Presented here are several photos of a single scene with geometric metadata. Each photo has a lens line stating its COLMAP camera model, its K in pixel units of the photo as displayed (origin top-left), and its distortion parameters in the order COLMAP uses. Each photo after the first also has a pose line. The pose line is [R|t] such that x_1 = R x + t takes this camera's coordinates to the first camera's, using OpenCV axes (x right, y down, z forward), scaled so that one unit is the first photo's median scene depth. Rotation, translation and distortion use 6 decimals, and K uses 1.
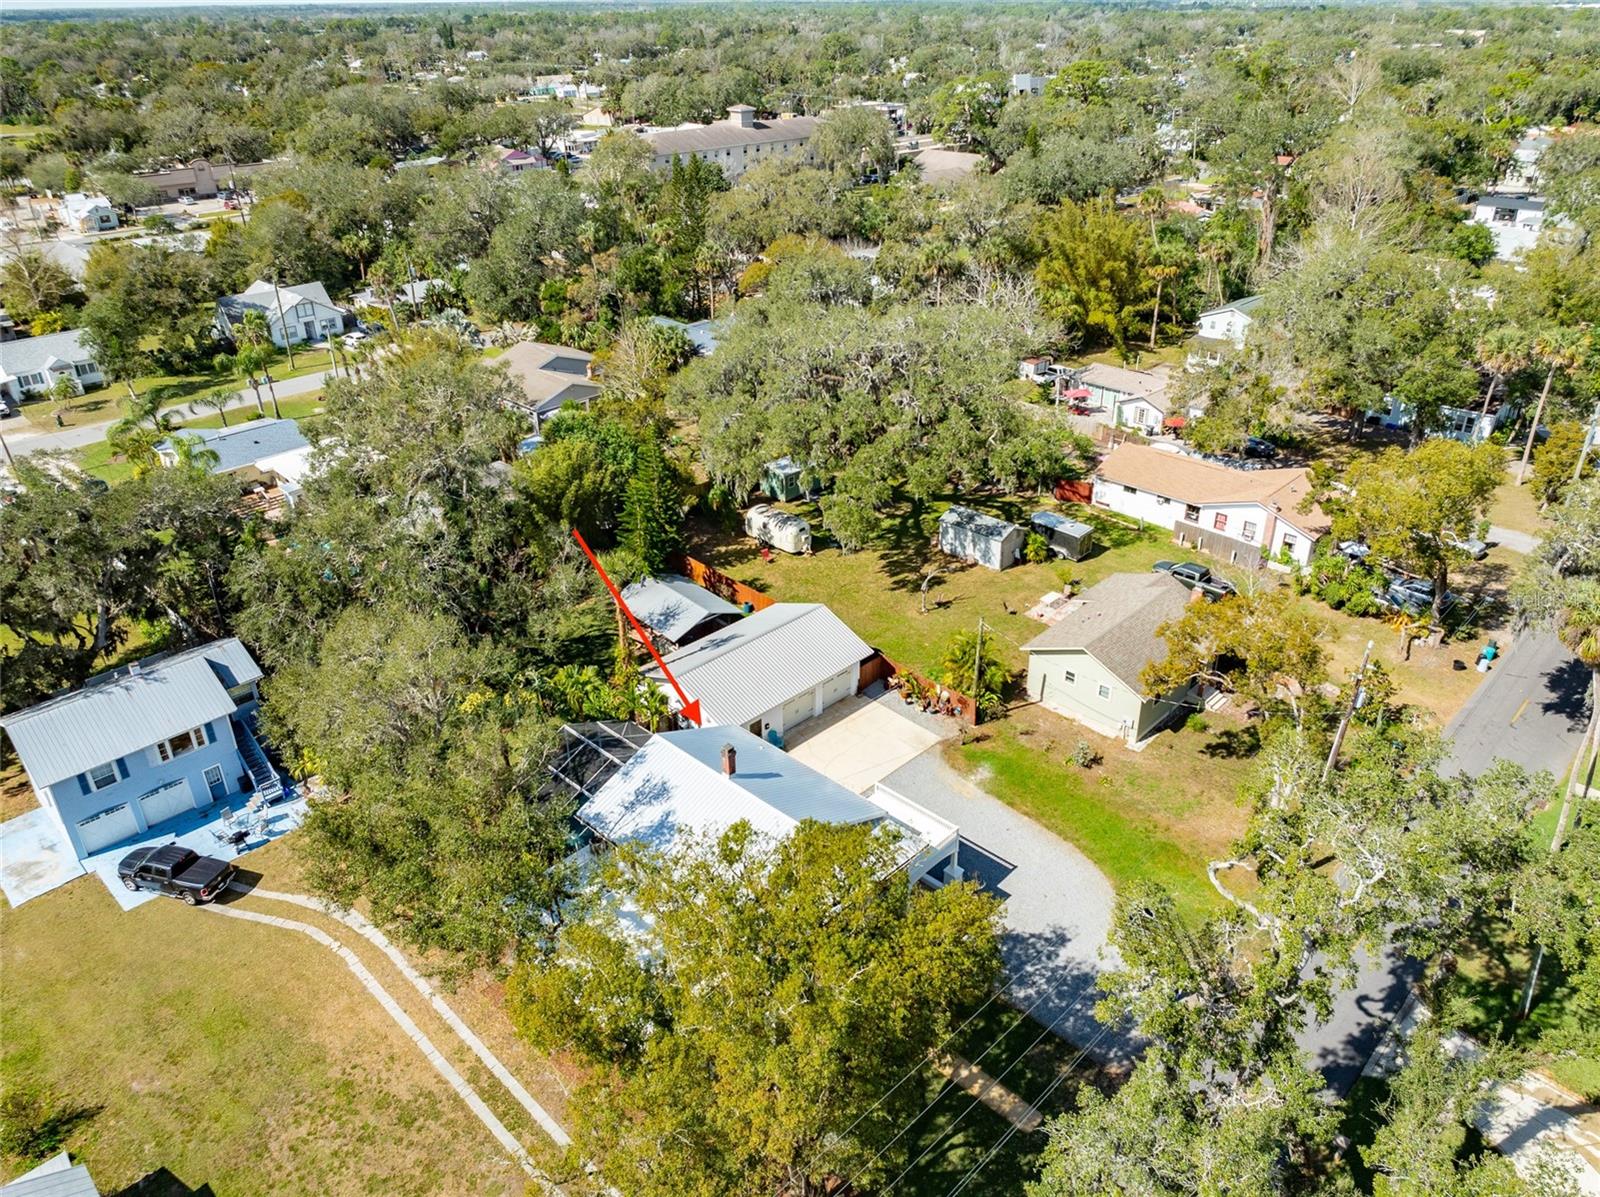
lens RADIAL K [[1126.4, 0, 806.3], [0, 1126.4, 590.6], [0, 0, 1]] dist [-0.024802, -0.000121]
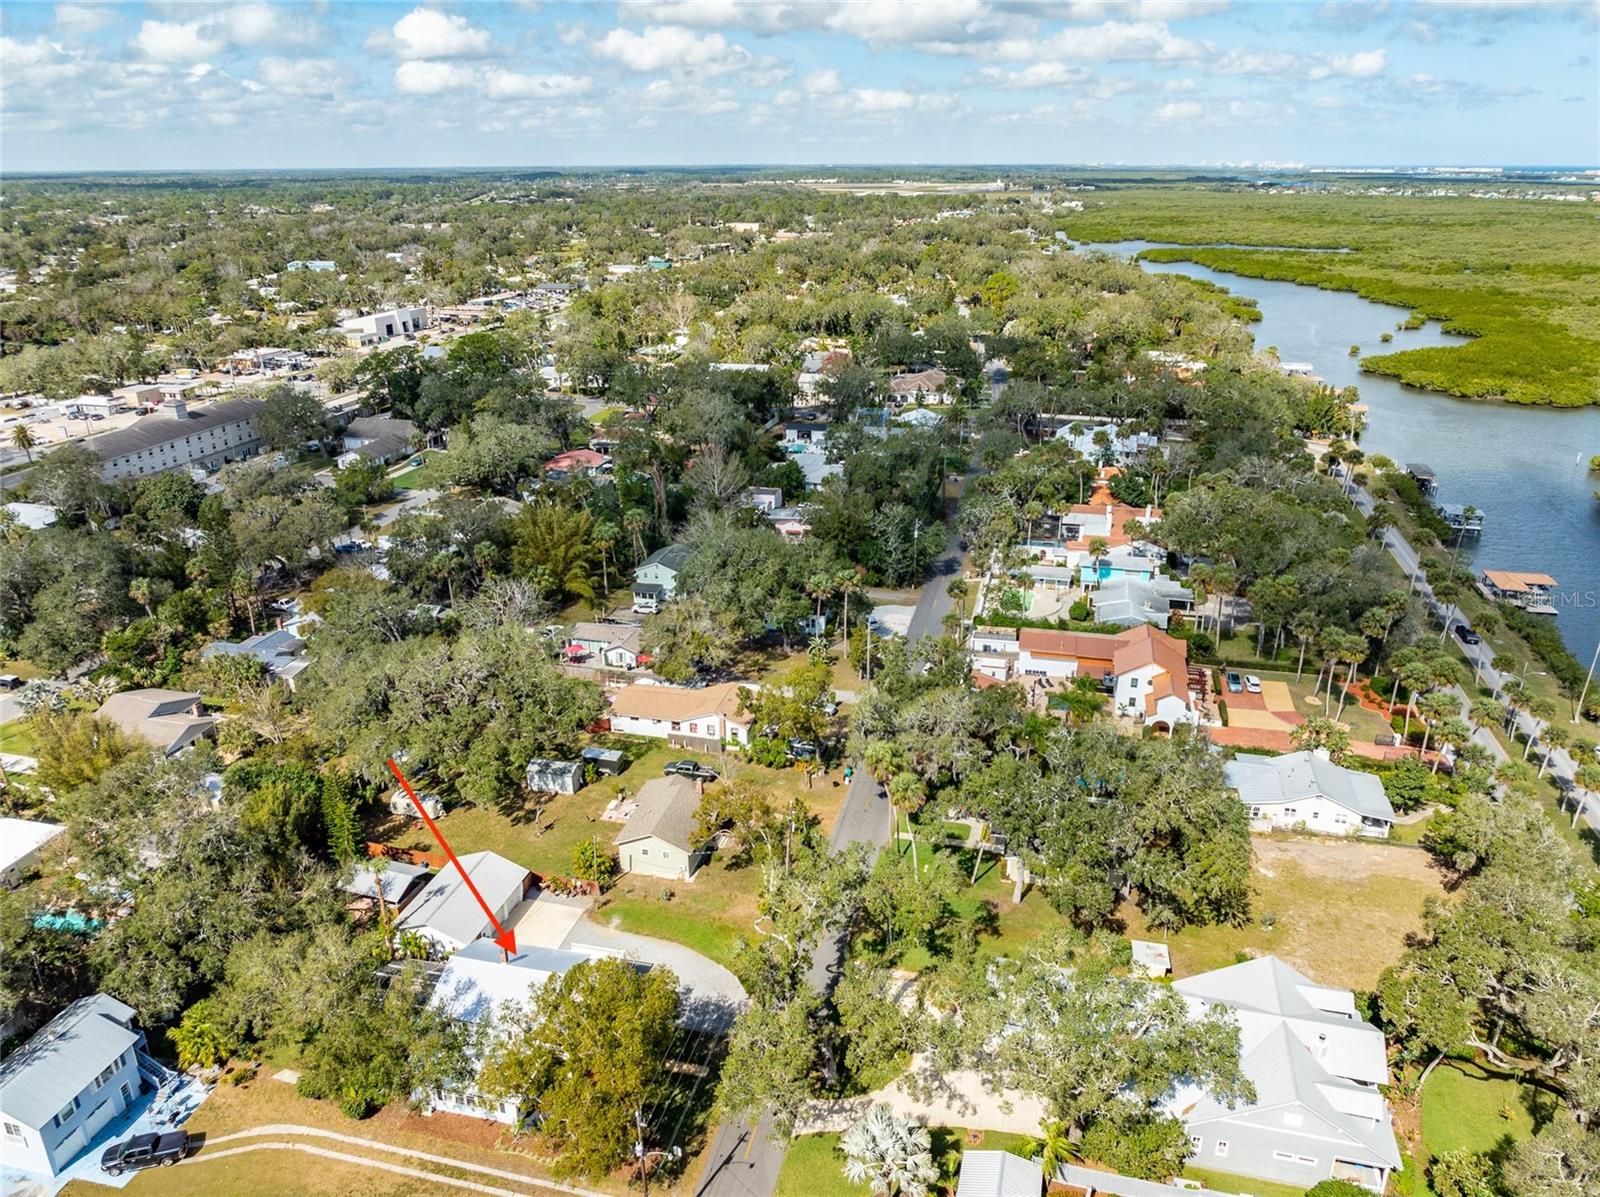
lens RADIAL K [[1115.6, 0, 800.0], [0, 1115.6, 598.5], [0, 0, 1]] dist [-0.035193, 0.017713]
pose [[0.859930, -0.181245, 0.477149, -0.249334], [0.237898, 0.969403, -0.060518, -0.114527], [-0.451581, 0.165554, 0.876736, -0.549530]]
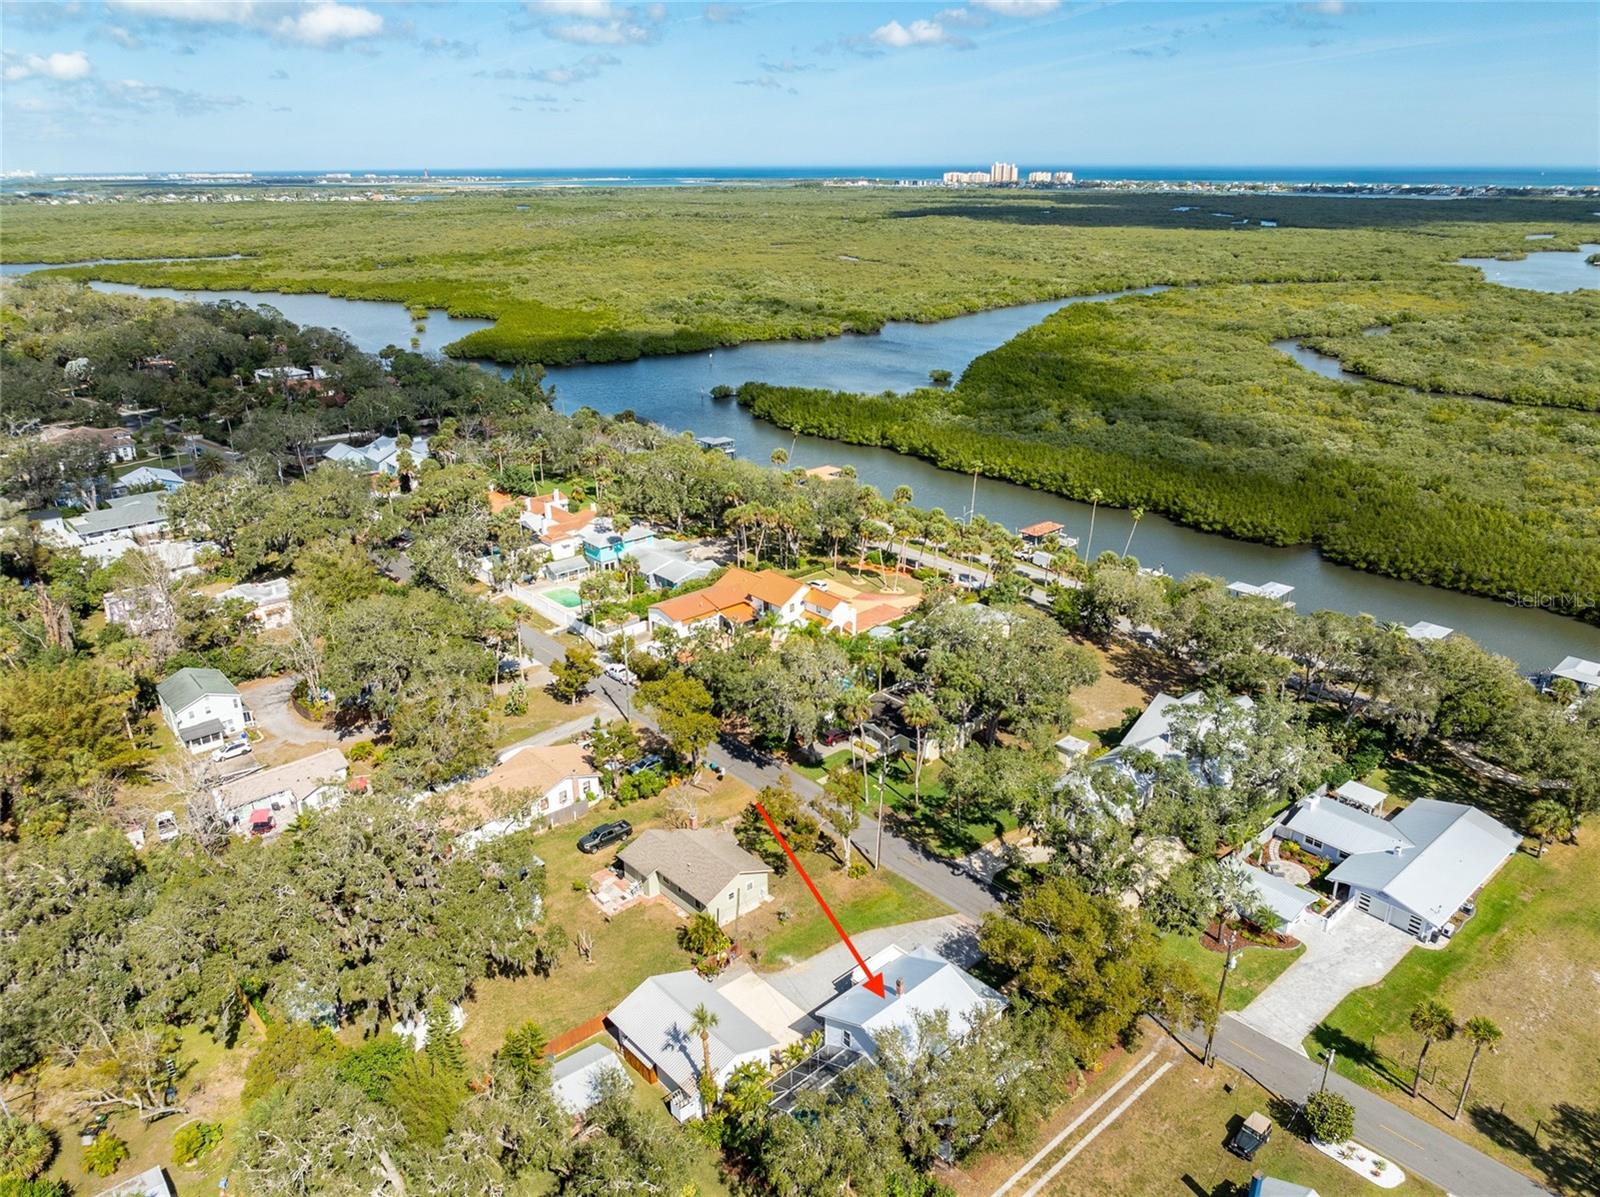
lens RADIAL K [[1115.6, 0, 800.0], [0, 1115.6, 598.5], [0, 0, 1]] dist [-0.035193, 0.017713]
pose [[0.059668, -0.355690, 0.932697, -0.900266], [0.474554, 0.832131, 0.286979, -0.565334], [-0.878202, 0.425492, 0.218445, 0.296668]]
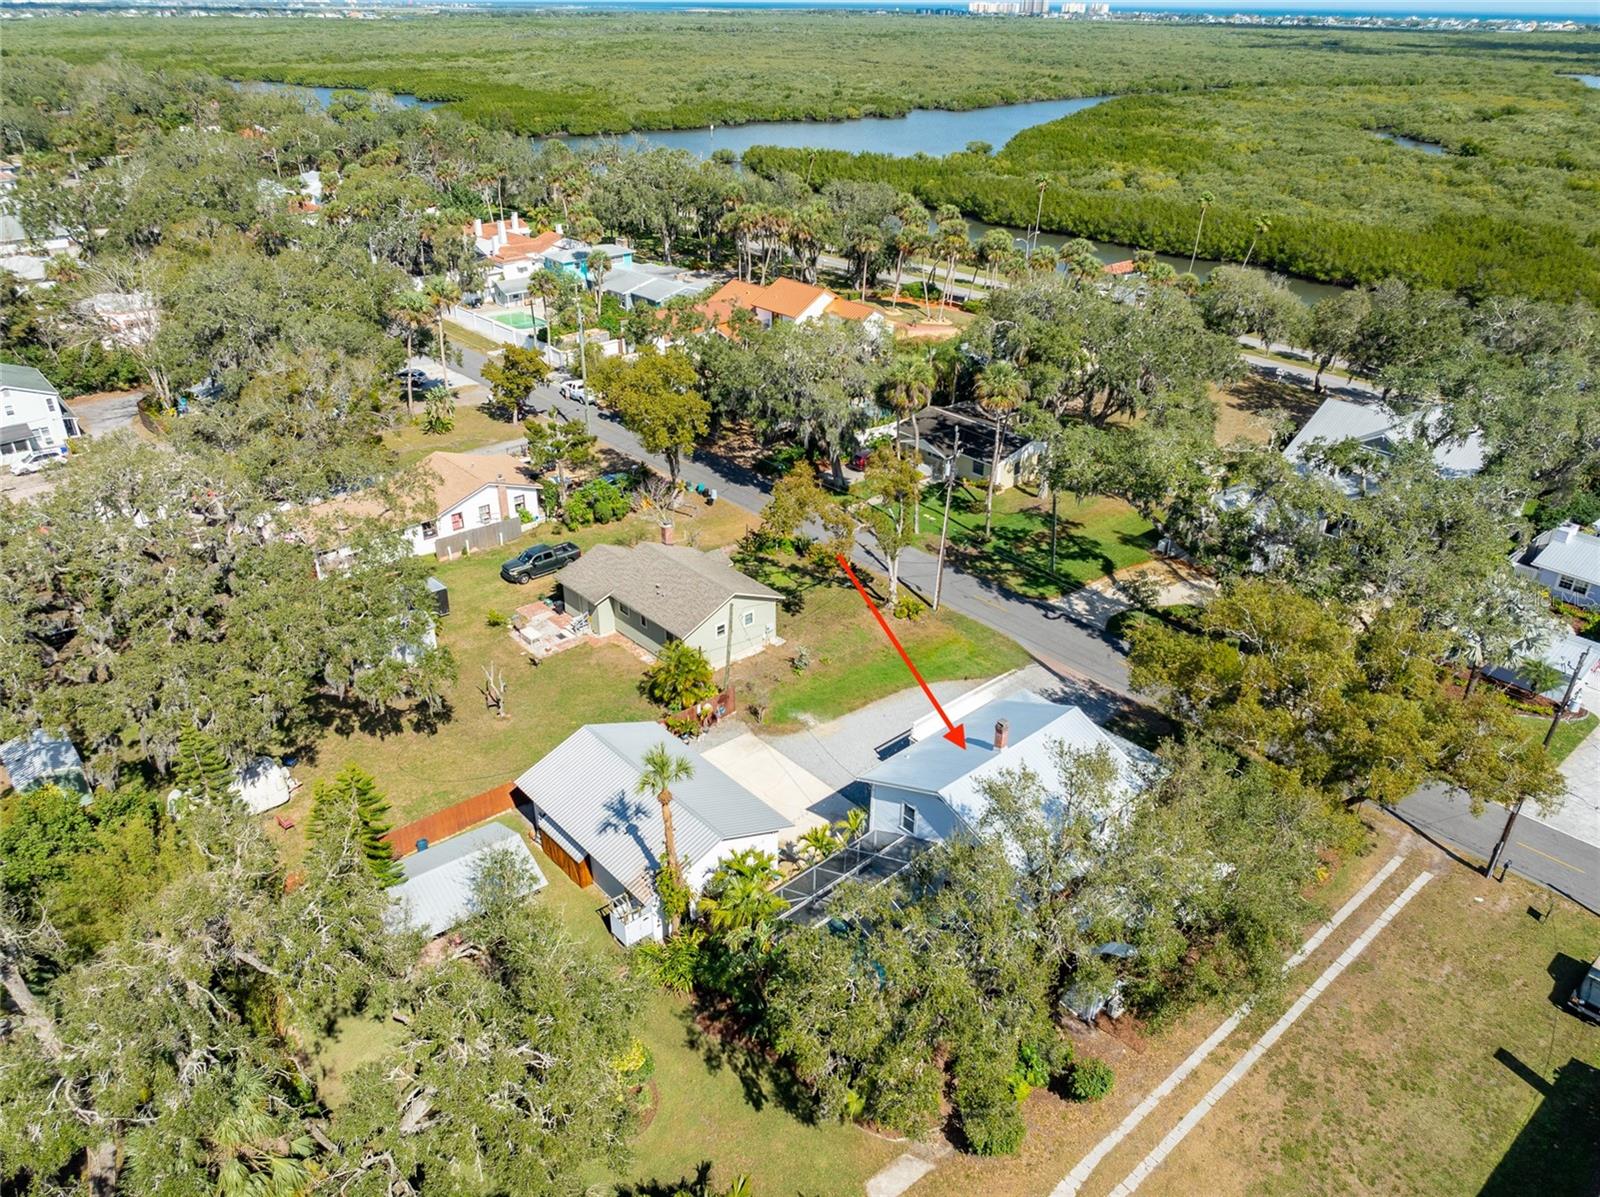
lens RADIAL K [[1125.0, 0, 800.2], [0, 1125.0, 620.1], [0, 0, 1]] dist [-0.020467, 0.002315]
pose [[0.069496, -0.474441, 0.877540, -0.571314], [0.458693, 0.796359, 0.394224, -0.261182], [-0.885873, 0.375125, 0.272966, 0.504665]]
